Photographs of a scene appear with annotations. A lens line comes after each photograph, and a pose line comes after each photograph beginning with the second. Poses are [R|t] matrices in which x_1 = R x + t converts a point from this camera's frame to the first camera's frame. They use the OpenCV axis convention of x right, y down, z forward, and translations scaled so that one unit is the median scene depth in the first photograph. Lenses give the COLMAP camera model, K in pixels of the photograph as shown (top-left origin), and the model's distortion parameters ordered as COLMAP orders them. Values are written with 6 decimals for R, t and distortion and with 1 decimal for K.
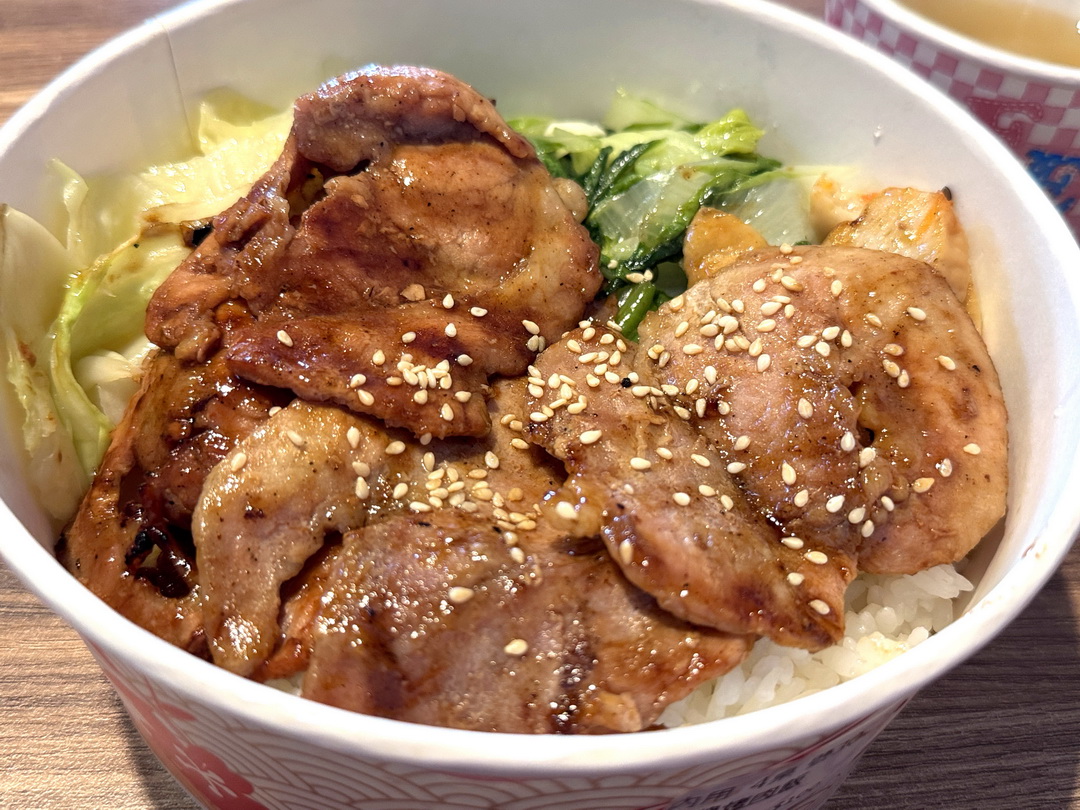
lens RADIAL K [[1208.6, 0, 540.0], [0, 1208.6, 405.0], [0, 0, 1]] dist [0.257362, -0.730136]
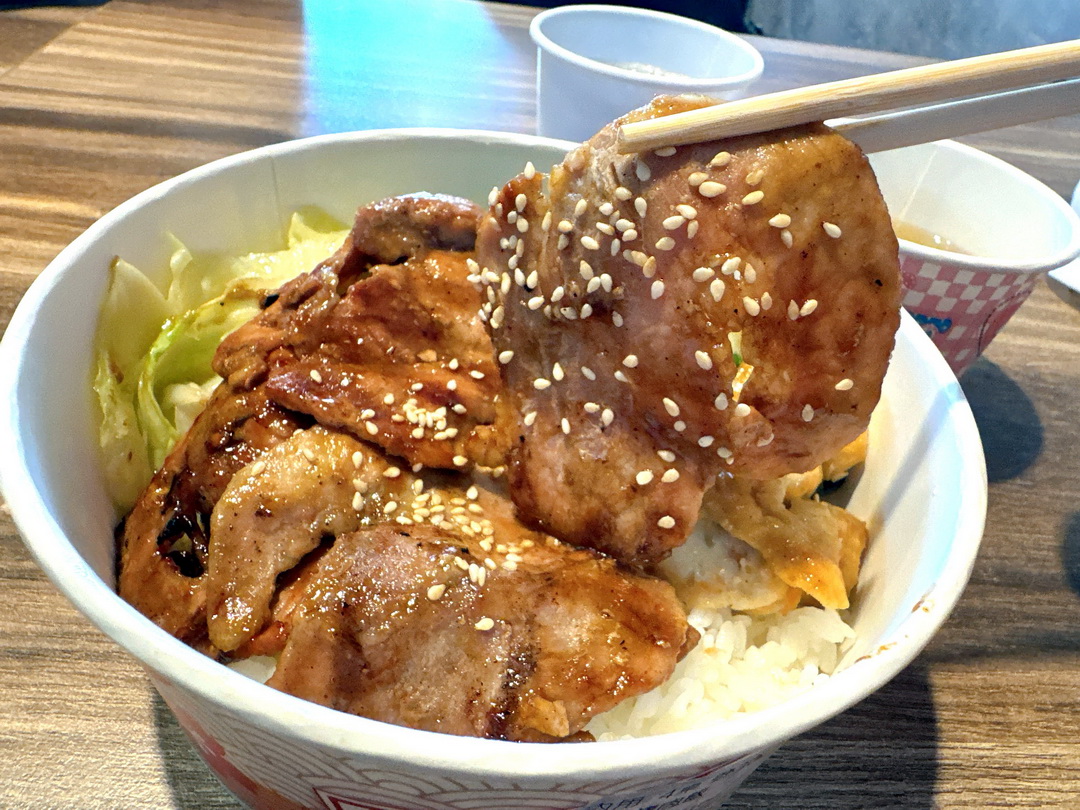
lens RADIAL K [[781.3, 0, 542.9], [0, 781.3, 399.9], [0, 0, 1]] dist [0.005812, -0.003629]
pose [[0.995290, 0.096369, -0.010551, 0.030853], [-0.096935, 0.987724, -0.122495, 0.043341], [-0.001383, 0.122940, 0.992413, 0.210457]]
